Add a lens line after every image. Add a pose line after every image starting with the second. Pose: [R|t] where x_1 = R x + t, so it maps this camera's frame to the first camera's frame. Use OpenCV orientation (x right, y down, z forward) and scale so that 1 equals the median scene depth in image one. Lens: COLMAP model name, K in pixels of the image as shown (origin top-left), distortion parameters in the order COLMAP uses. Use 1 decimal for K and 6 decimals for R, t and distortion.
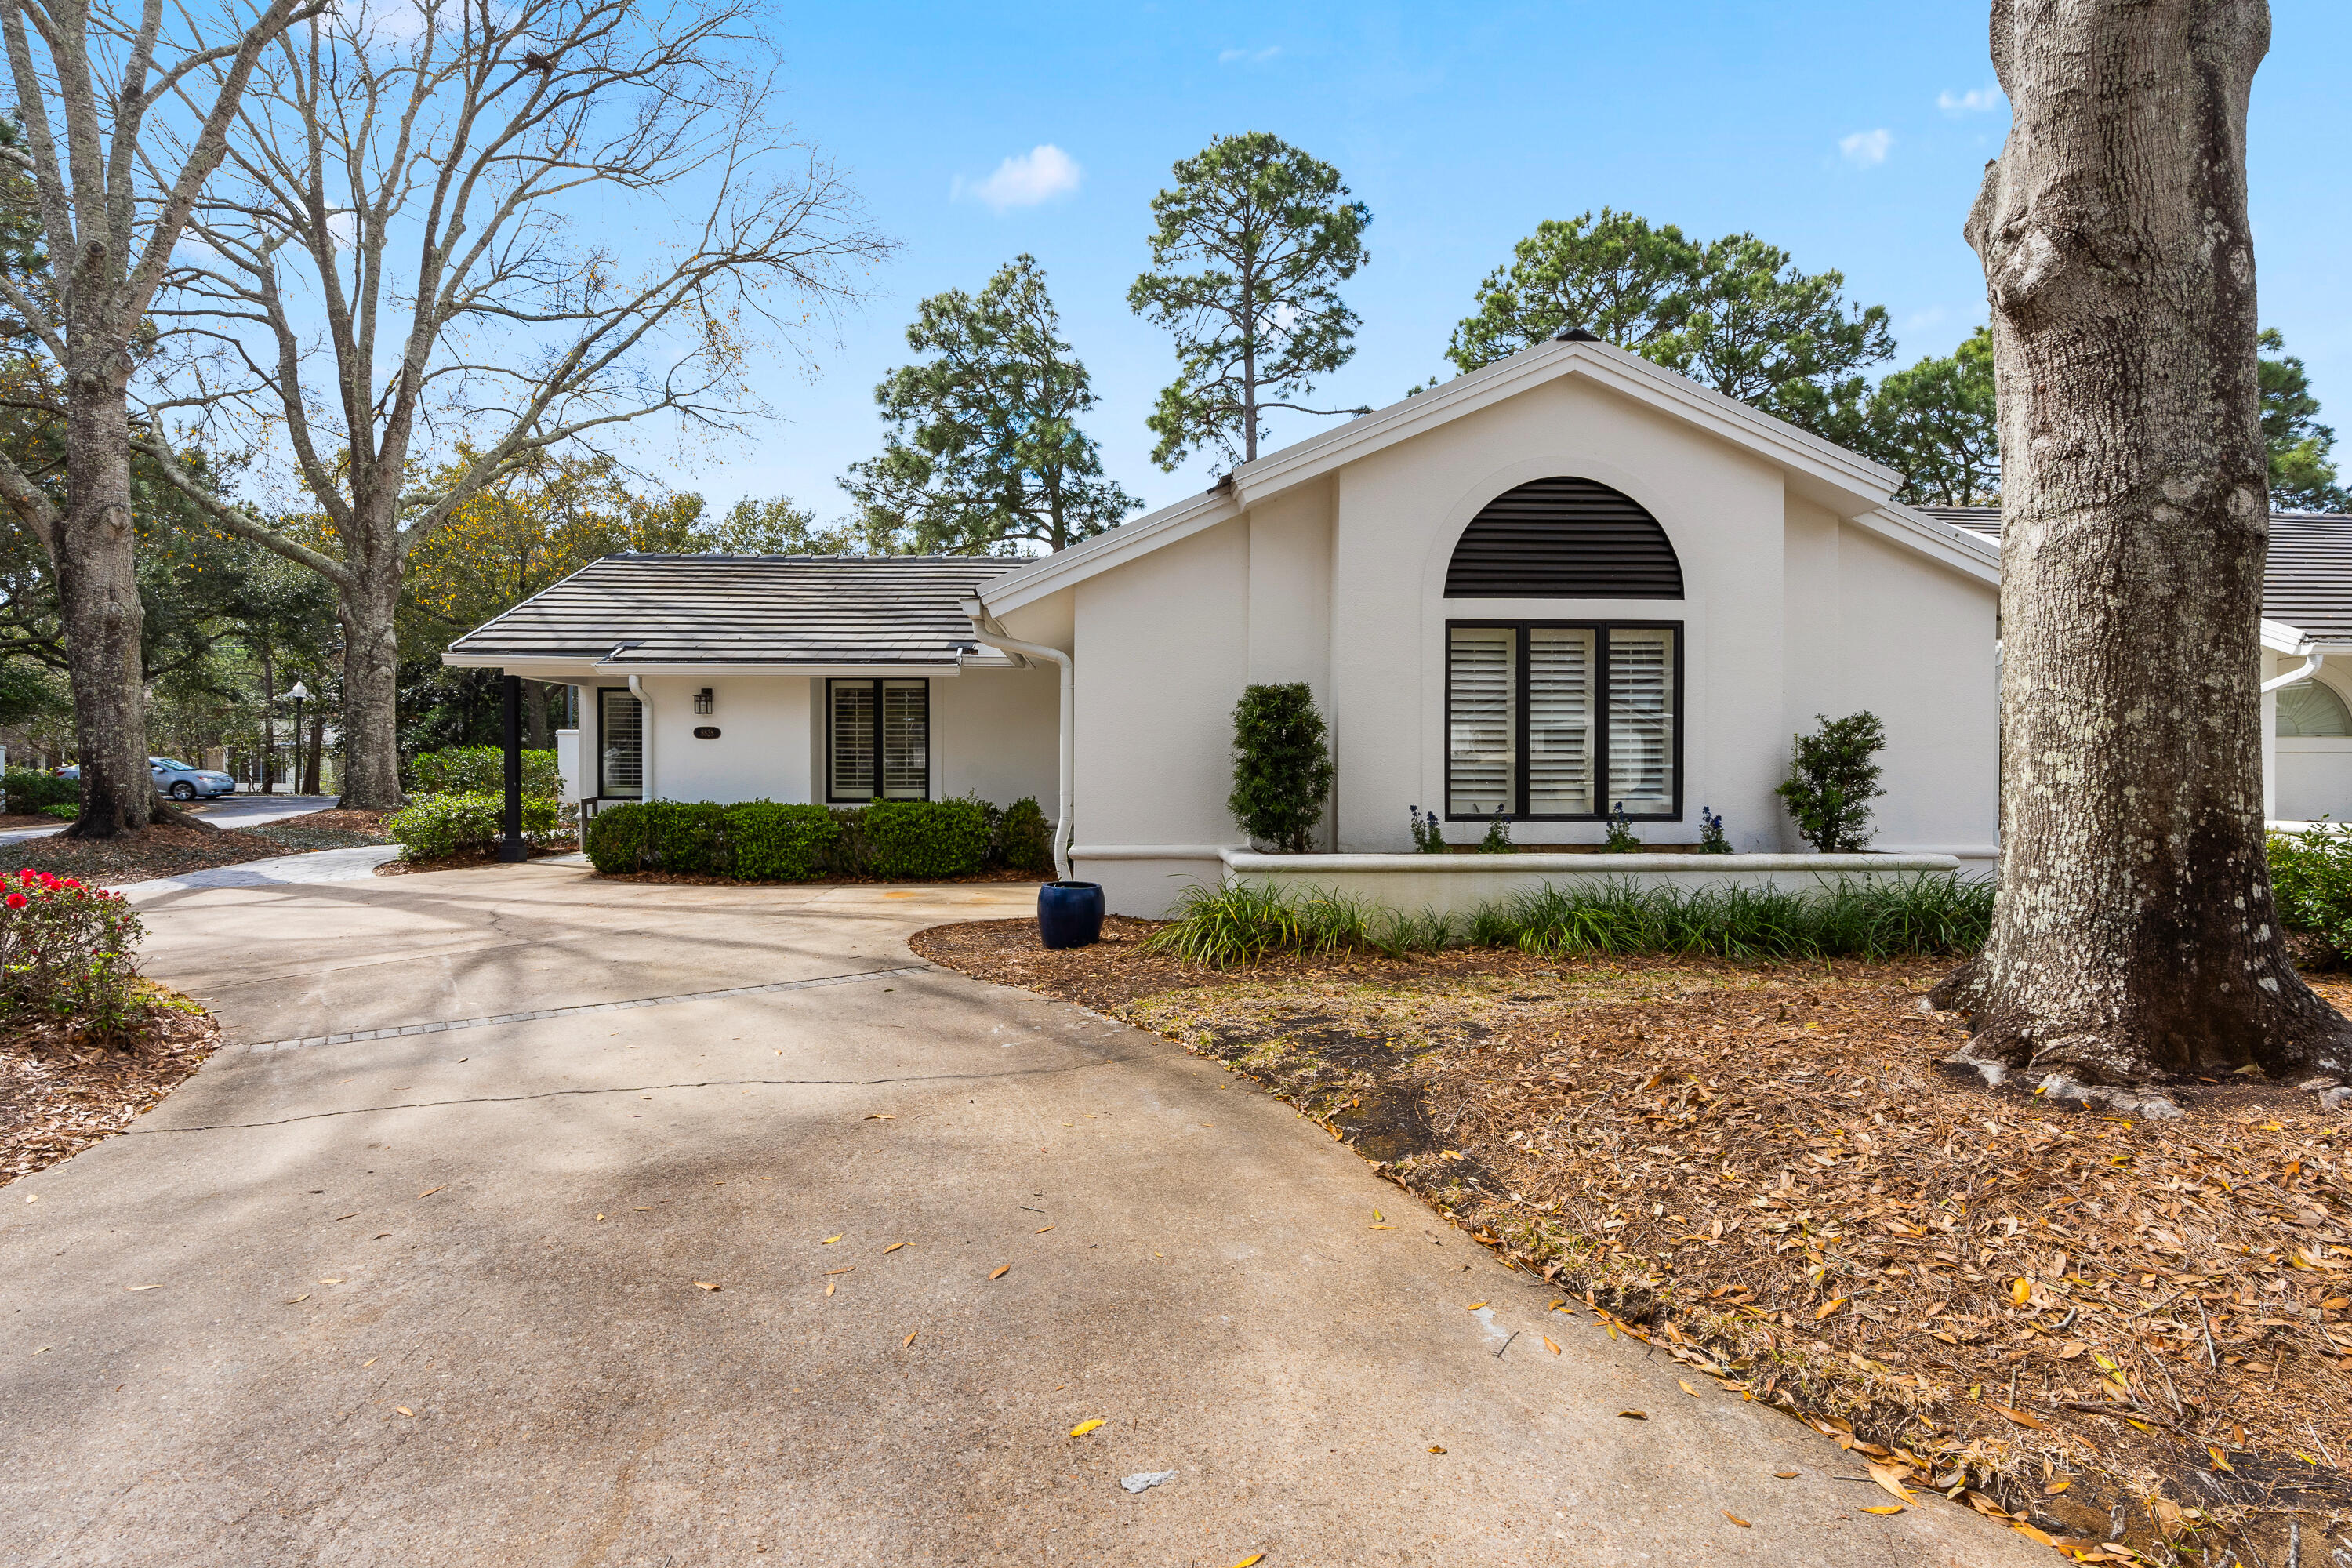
lens RADIAL K [[1214.1, 0, 1167.2], [0, 1214.1, 758.2], [0, 0, 1]] dist [-0.002959, -0.000383]
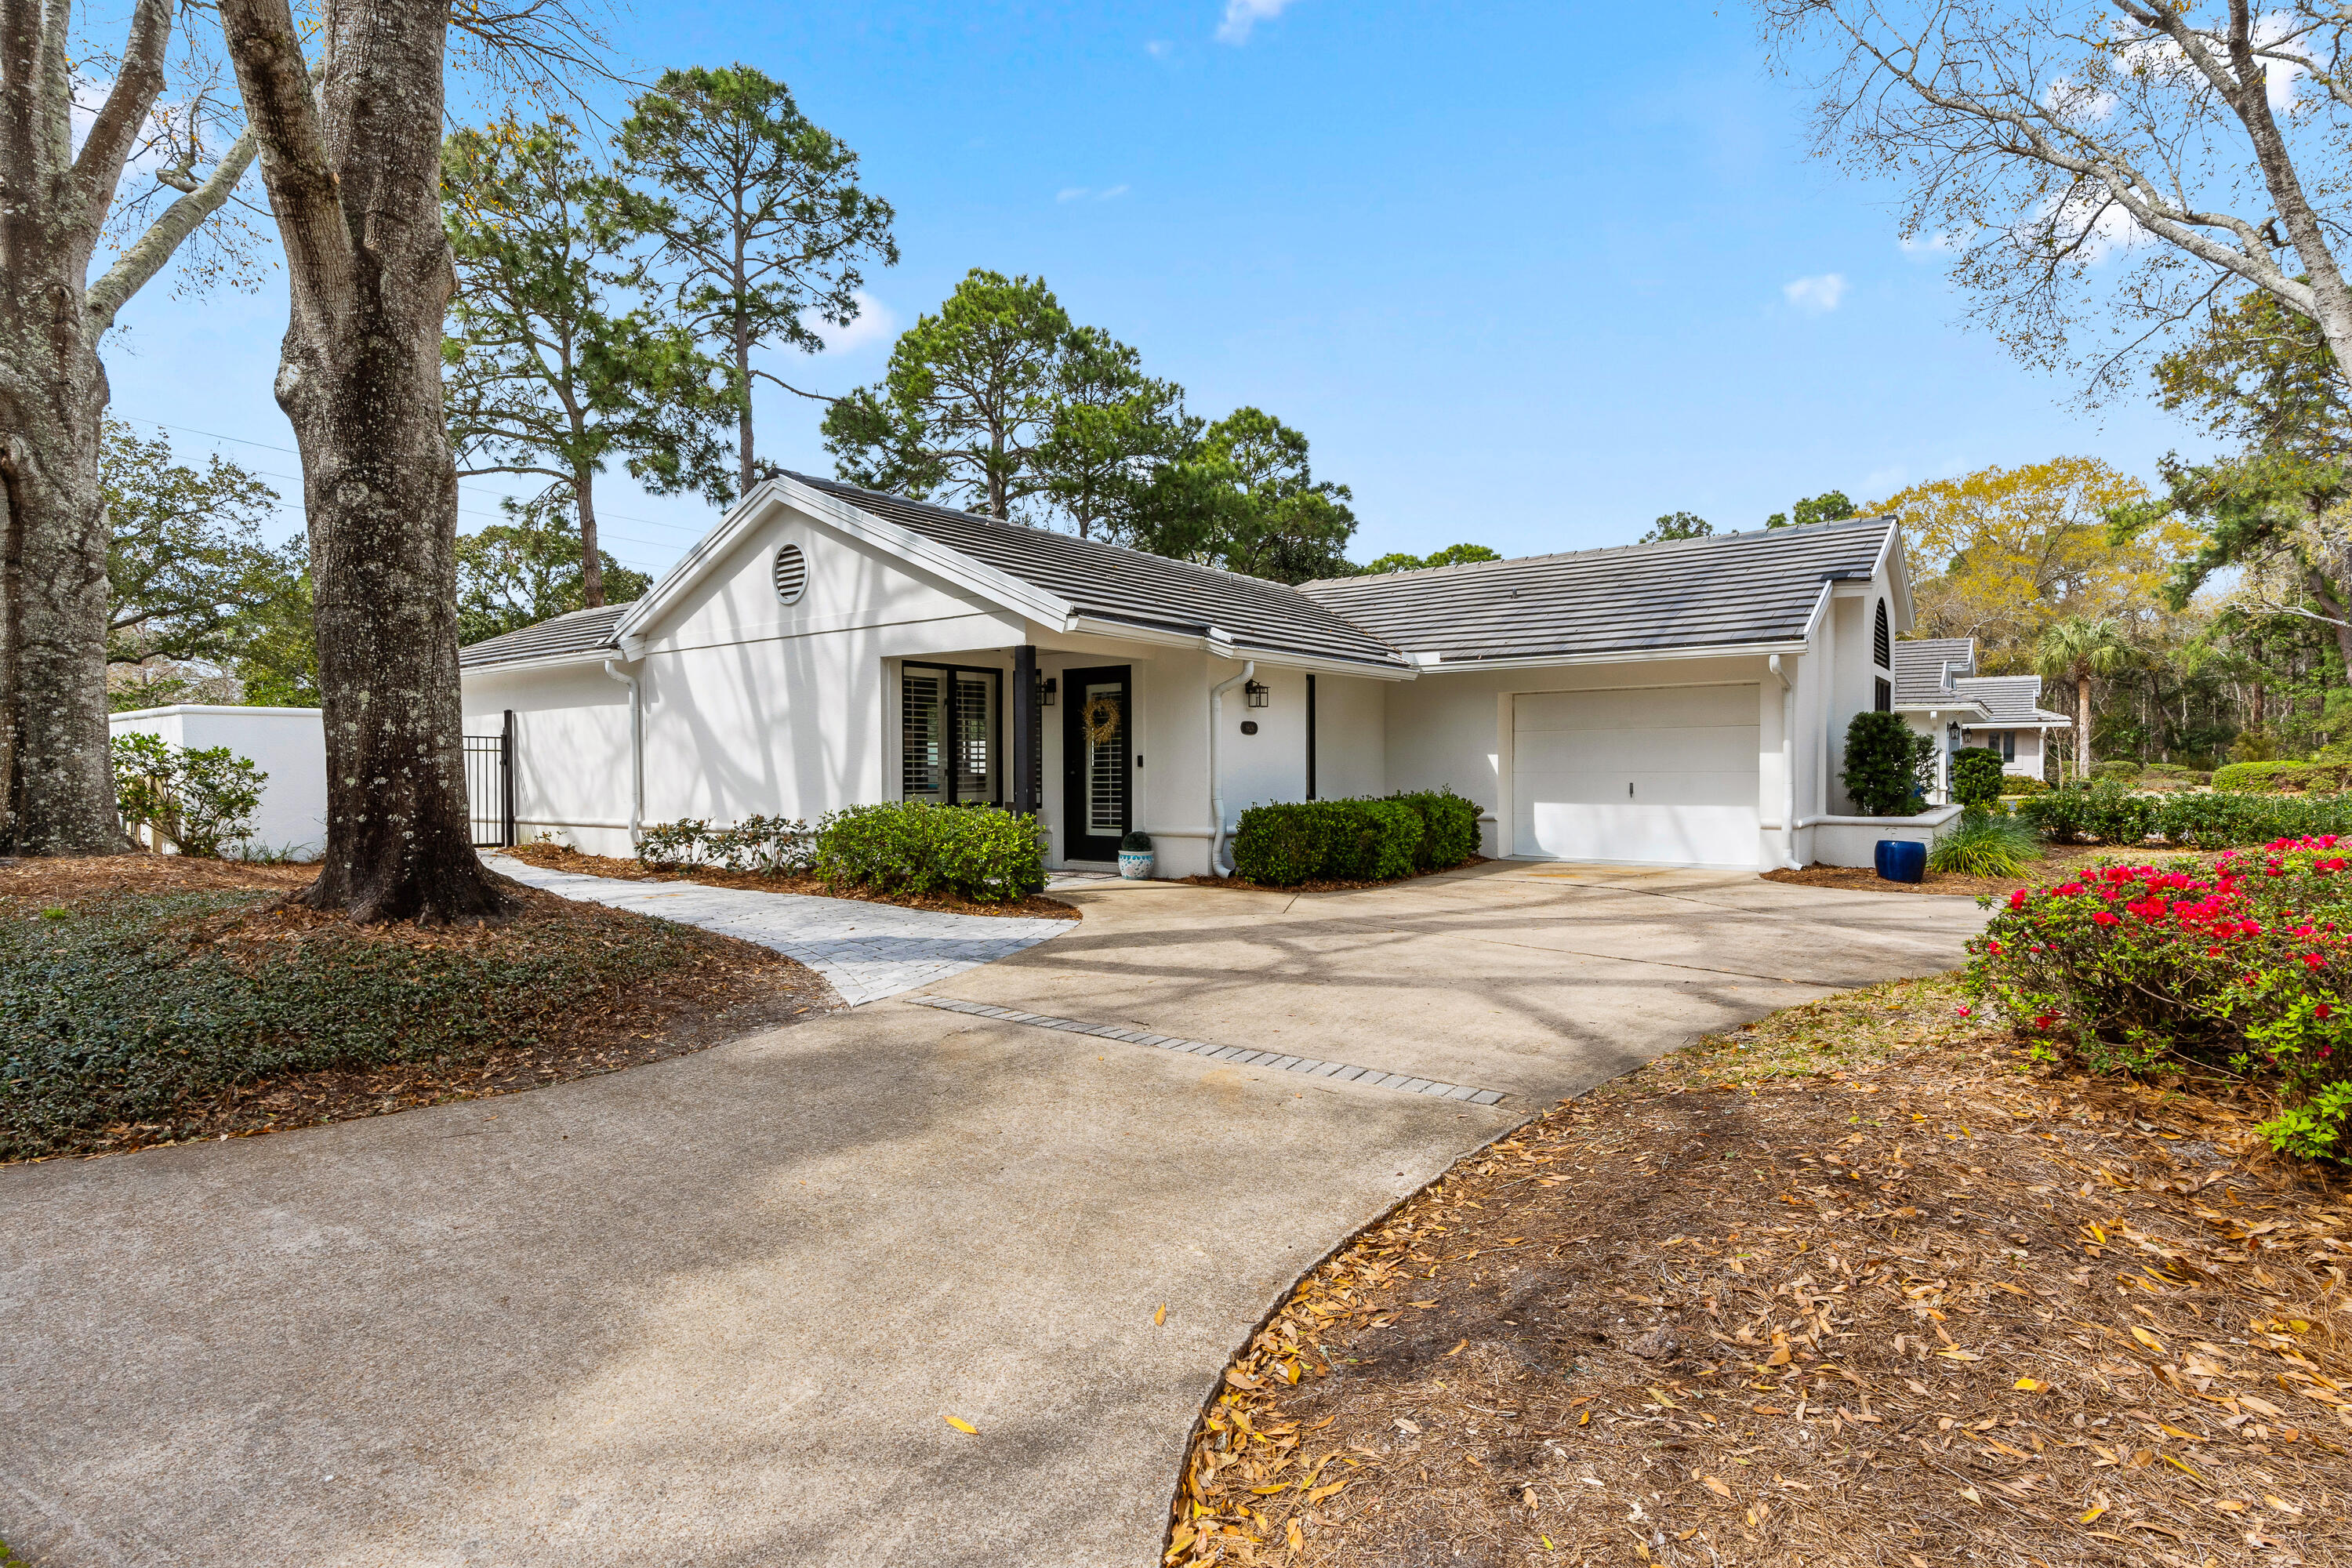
lens RADIAL K [[1186.4, 0, 1160.9], [0, 1186.4, 768.3], [0, 0, 1]] dist [-0.005023, -0.000926]
pose [[0.635445, -0.006141, 0.772122, -1.047590], [-0.002981, 0.999941, 0.010406, 0.000080], [-0.772140, -0.008914, 0.635390, 0.465026]]
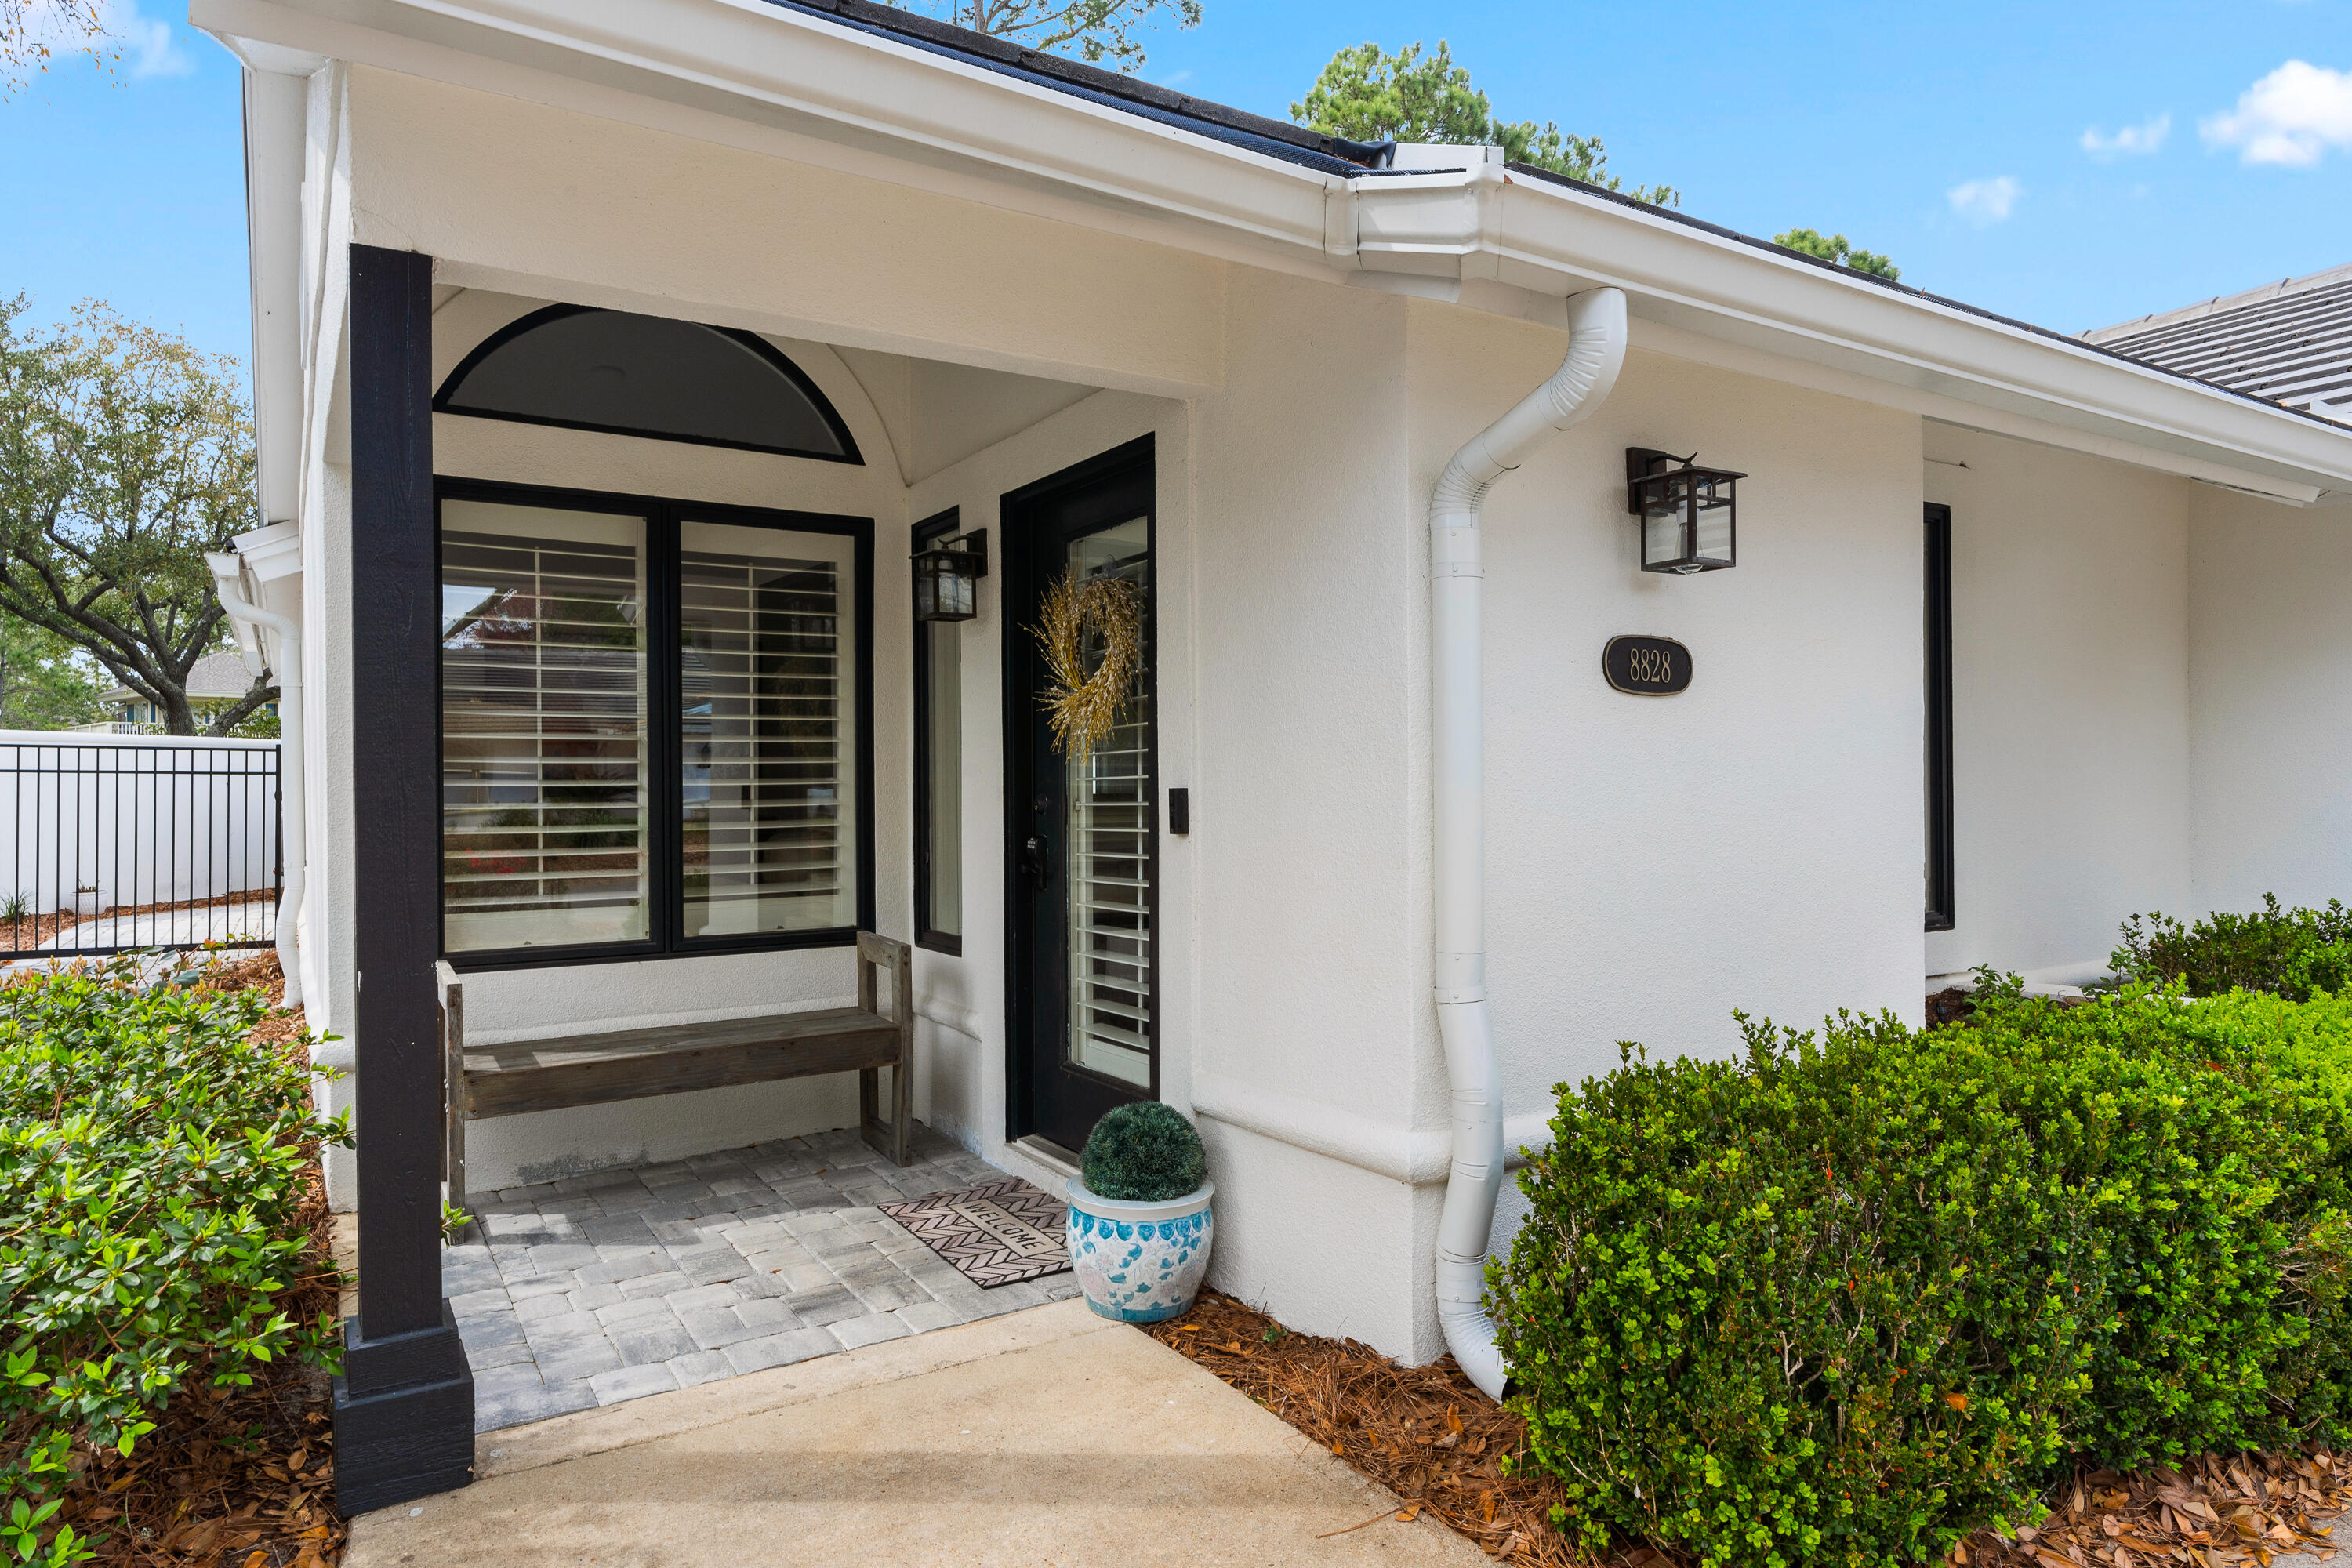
lens RADIAL K [[1404.3, 0, 1162.4], [0, 1404.3, 783.3], [0, 0, 1]] dist [-0.000767, 0.001283]
pose [[0.865901, -0.007582, 0.500158, -0.541321], [0.003385, 0.999951, 0.009299, -0.003321], [-0.500204, -0.006359, 0.865885, 0.793073]]
